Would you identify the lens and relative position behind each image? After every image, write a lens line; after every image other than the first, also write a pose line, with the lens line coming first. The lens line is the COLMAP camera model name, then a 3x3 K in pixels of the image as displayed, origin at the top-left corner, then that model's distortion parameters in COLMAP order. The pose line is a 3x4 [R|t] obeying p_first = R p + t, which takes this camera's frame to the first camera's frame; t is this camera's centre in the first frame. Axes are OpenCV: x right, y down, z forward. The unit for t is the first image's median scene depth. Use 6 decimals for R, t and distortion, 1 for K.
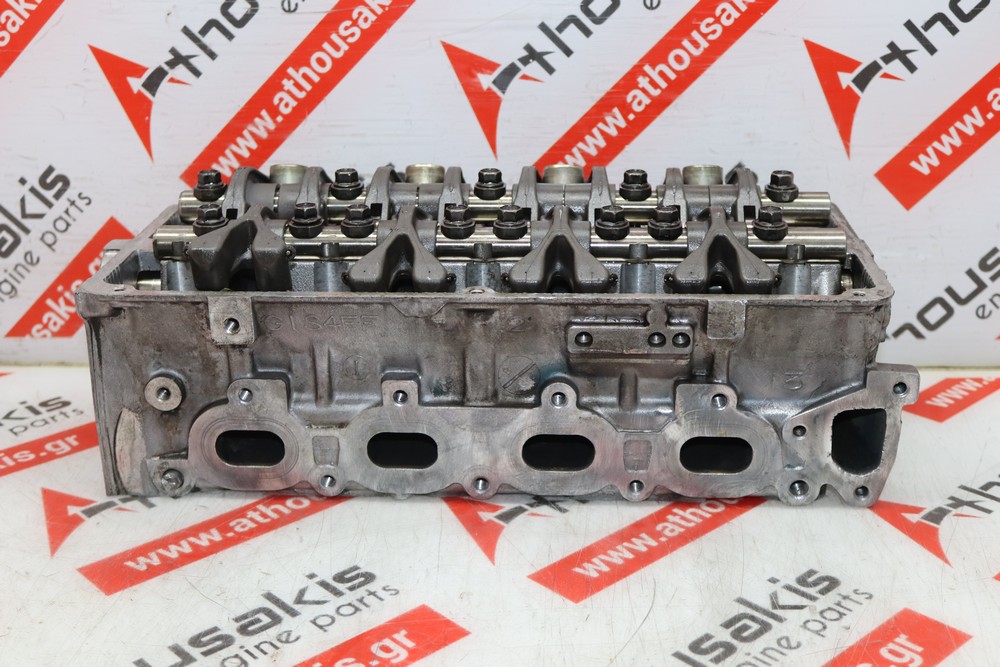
lens RADIAL K [[1369.4, 0, 492.7], [0, 1369.4, 332.9], [0, 0, 1]] dist [-0.044277, 0.000000]
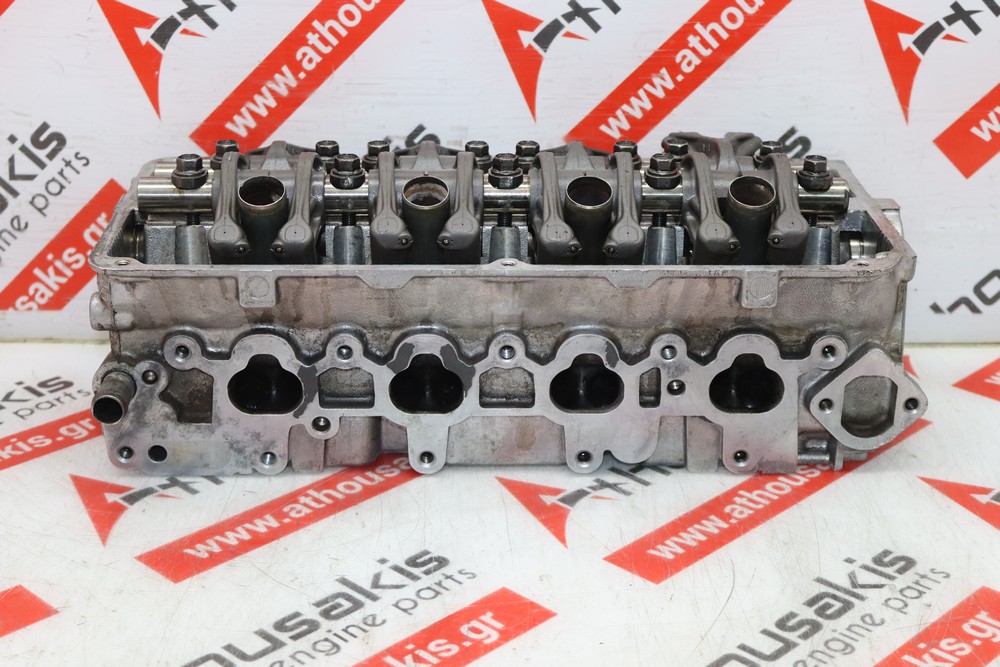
lens RADIAL K [[1721.7, 0, 505.5], [0, 1721.7, 333.1], [0, 0, 1]] dist [0.014482, 0.000000]
pose [[0.997300, -0.000132, 0.073441, -0.107063], [-0.001782, 0.999660, 0.026001, -0.013290], [-0.073419, -0.026061, 0.996961, -0.180417]]
